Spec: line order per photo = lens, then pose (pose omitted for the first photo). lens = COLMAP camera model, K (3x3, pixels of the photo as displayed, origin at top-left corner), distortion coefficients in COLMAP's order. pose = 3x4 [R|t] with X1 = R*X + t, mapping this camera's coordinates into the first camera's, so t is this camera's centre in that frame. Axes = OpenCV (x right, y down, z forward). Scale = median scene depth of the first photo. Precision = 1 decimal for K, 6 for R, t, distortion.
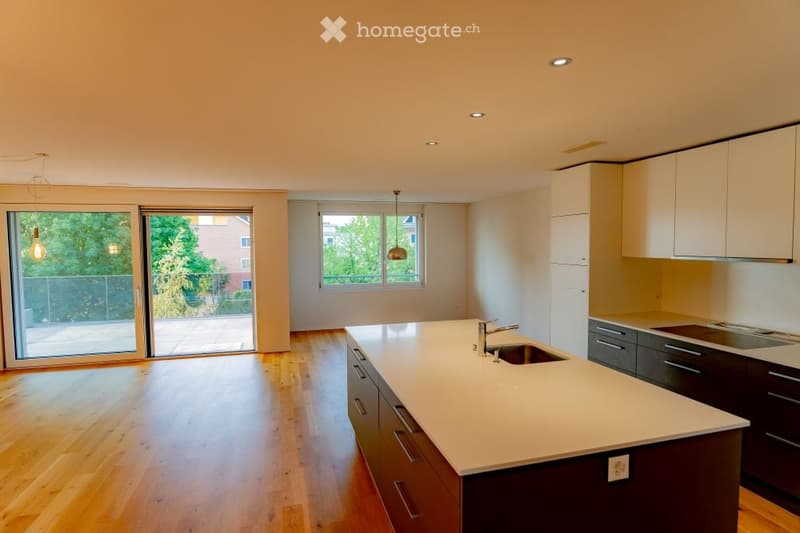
lens RADIAL K [[432.4, 0, 400.0], [0, 432.4, 266.5], [0, 0, 1]] dist [-0.026948, 0.009069]
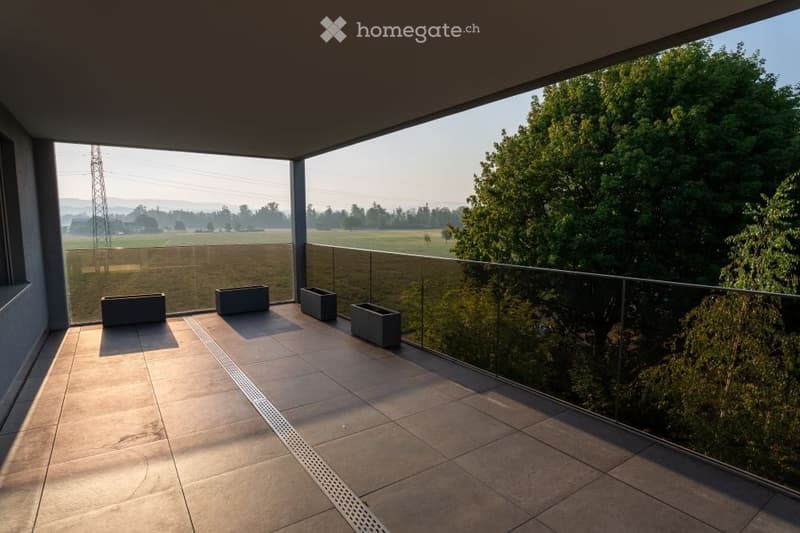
lens RADIAL K [[432.4, 0, 400.0], [0, 432.4, 266.5], [0, 0, 1]] dist [-0.026948, 0.009069]
pose [[0.319114, 0.109165, -0.941408, -0.512737], [-0.046880, 0.993946, 0.099366, -0.022175], [0.946556, 0.012424, 0.322299, 1.170171]]
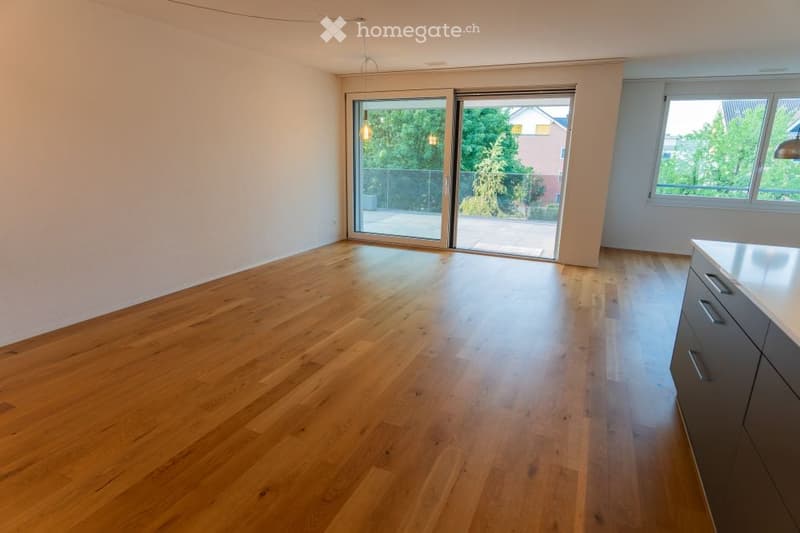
lens RADIAL K [[432.4, 0, 400.0], [0, 432.4, 266.5], [0, 0, 1]] dist [-0.026948, 0.009069]
pose [[0.763304, 0.184609, -0.619102, -0.034217], [-0.060686, 0.974554, 0.215779, 0.040344], [0.643183, -0.127134, 0.755084, 0.140668]]
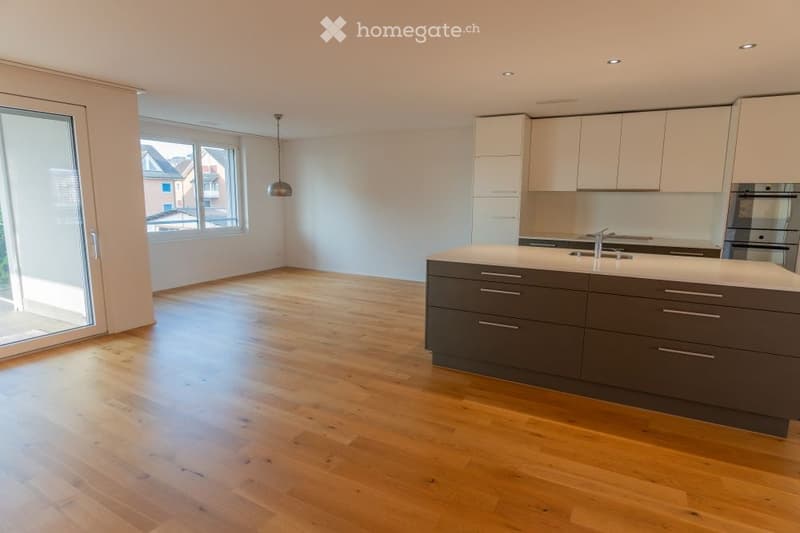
lens RADIAL K [[432.4, 0, 400.0], [0, 432.4, 266.5], [0, 0, 1]] dist [-0.026948, 0.009069]
pose [[0.702664, -0.101077, 0.704305, -0.490056], [0.024632, 0.992721, 0.117894, 0.029213], [-0.711095, -0.065491, 0.700039, 0.226854]]
